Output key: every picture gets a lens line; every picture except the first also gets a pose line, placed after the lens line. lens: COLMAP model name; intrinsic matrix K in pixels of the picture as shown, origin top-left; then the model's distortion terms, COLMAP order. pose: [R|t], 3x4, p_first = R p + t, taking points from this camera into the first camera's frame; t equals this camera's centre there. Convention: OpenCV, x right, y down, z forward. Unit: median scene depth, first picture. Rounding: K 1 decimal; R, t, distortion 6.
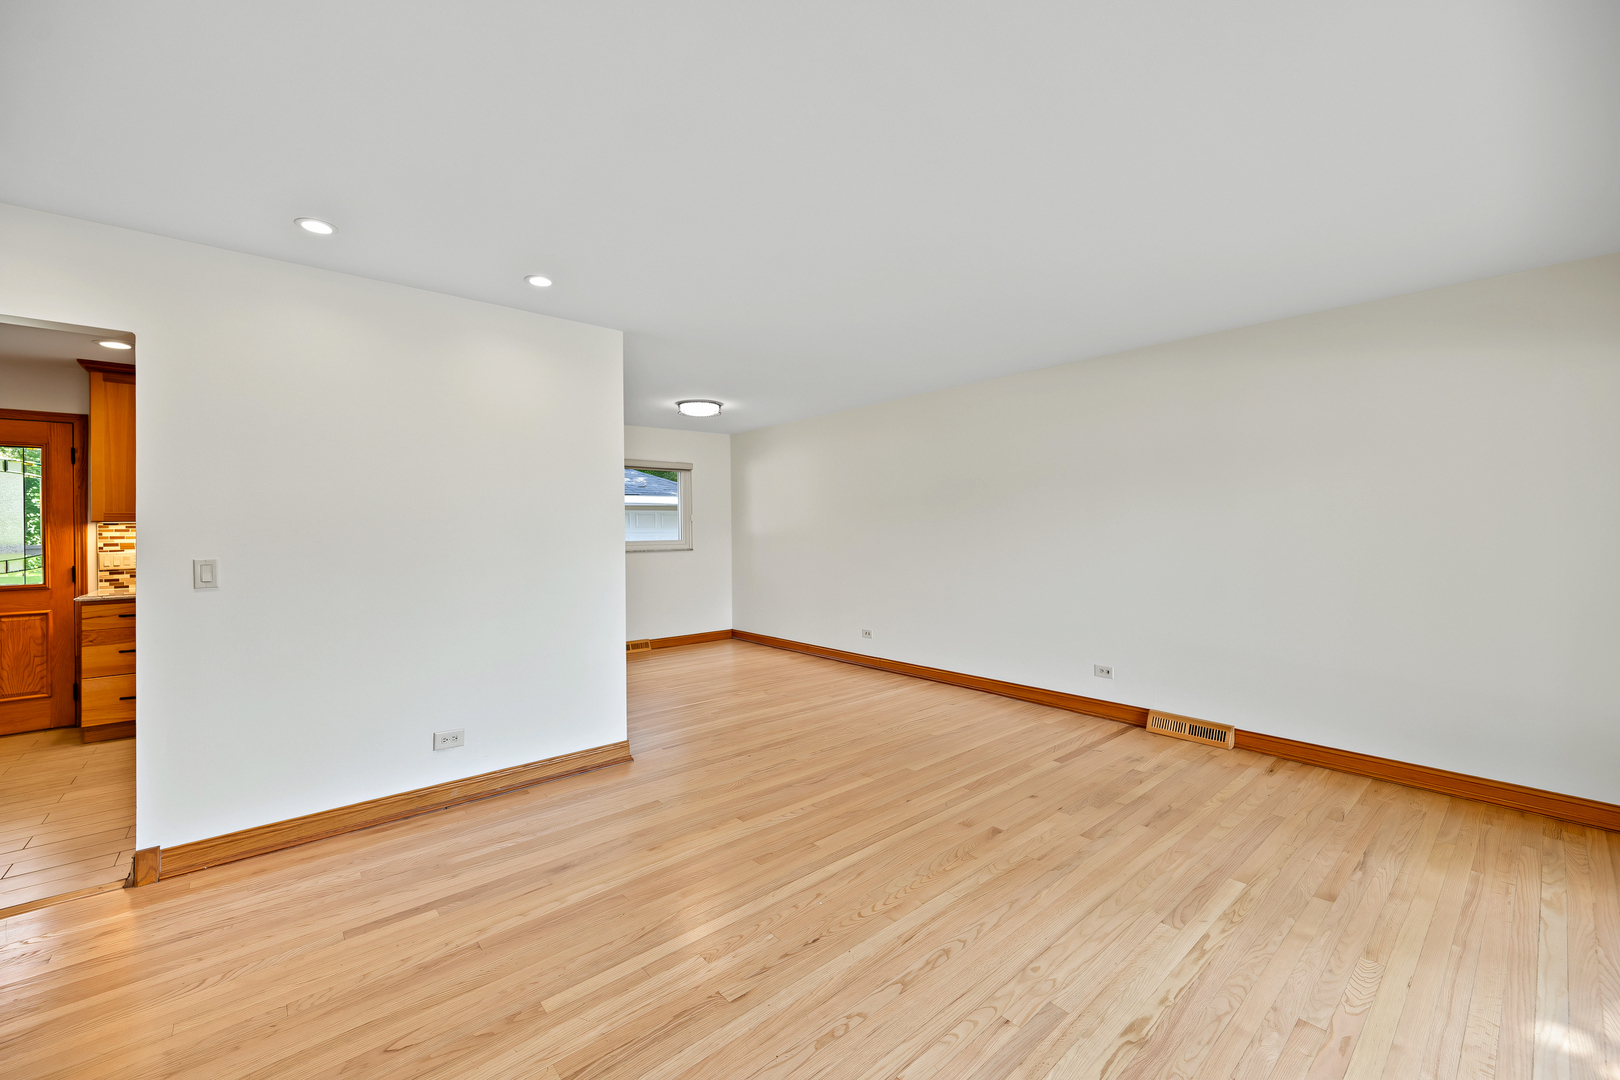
lens RADIAL K [[642.3, 0, 811.7], [0, 642.3, 528.2], [0, 0, 1]] dist [0.002880, -0.000609]
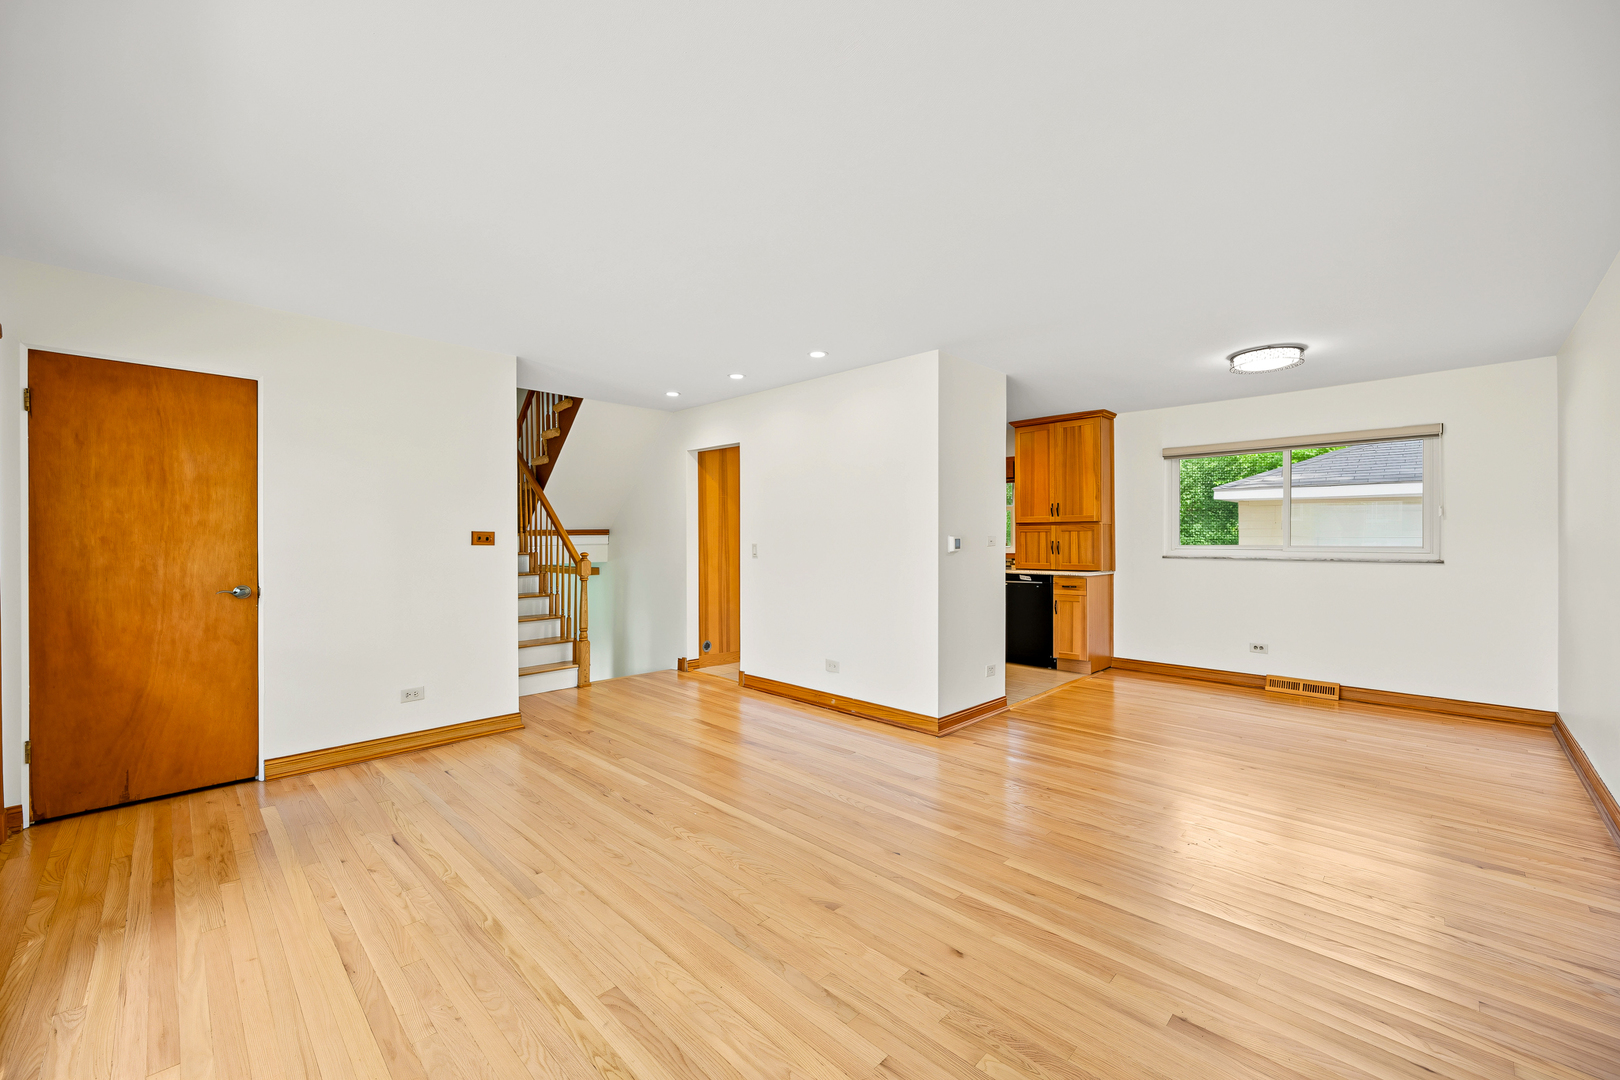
lens RADIAL K [[642.3, 0, 795.5], [0, 642.3, 539.7], [0, 0, 1]] dist [0.002880, -0.000609]
pose [[0.072879, 0.011591, -0.997273, 0.952093], [-0.001131, 0.999933, 0.011540, 0.009938], [0.997340, 0.000287, 0.072887, 0.799587]]
